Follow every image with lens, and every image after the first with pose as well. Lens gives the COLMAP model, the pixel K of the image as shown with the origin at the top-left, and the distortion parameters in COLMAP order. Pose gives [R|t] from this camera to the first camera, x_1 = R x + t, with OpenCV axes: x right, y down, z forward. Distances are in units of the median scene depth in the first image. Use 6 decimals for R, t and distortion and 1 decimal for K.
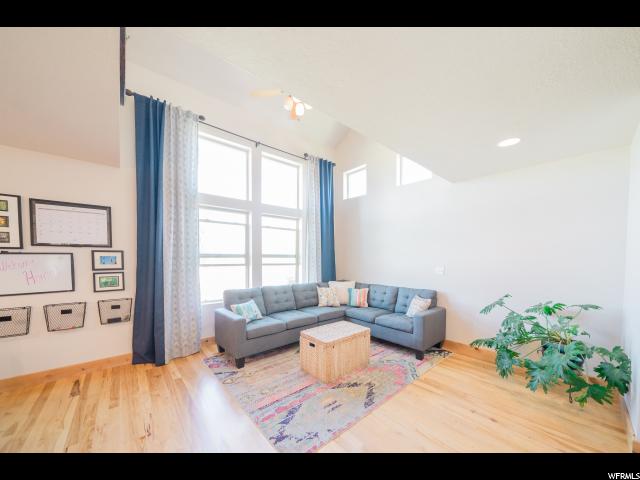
lens RADIAL K [[230.6, 0, 308.9], [0, 230.6, 262.0], [0, 0, 1]] dist [0.000041, -0.000017]
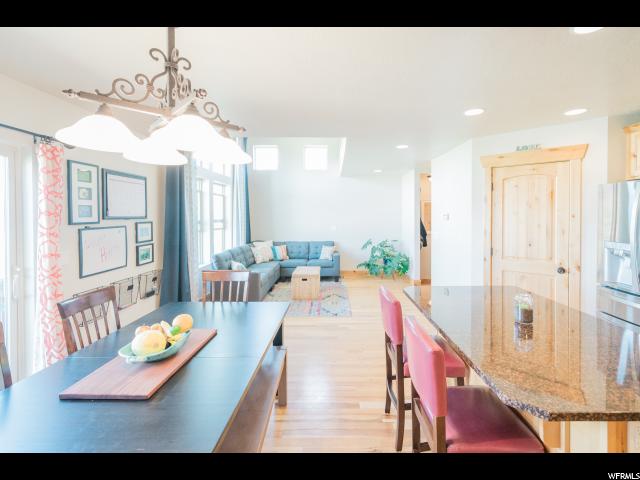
lens RADIAL K [[300.1, 0, 330.3], [0, 300.1, 219.2], [0, 0, 1]] dist [0.000083, -0.000048]
pose [[0.638478, -0.018208, 0.769425, -1.385858], [0.020302, 0.999771, 0.006812, -0.055543], [-0.769372, 0.011271, 0.638701, -0.410496]]
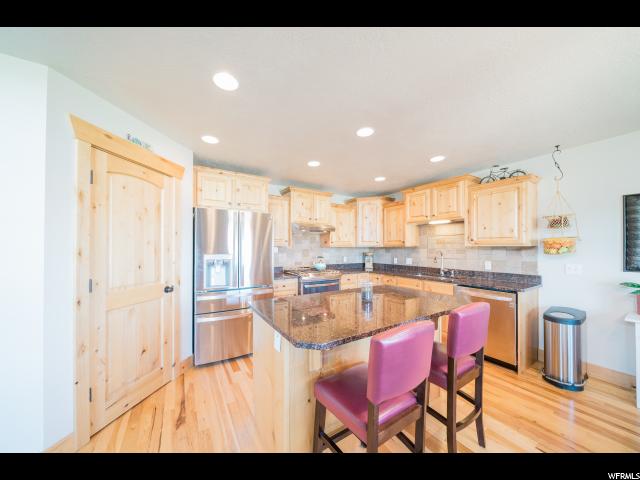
lens RADIAL K [[221.6, 0, 321.0], [0, 221.6, 245.5], [0, 0, 1]] dist [-0.000394, -0.000024]
pose [[-0.991309, -0.004103, 0.131487, -0.600042], [-0.003028, 0.999960, 0.008376, -0.002120], [-0.131516, 0.007905, -0.991283, 0.373356]]
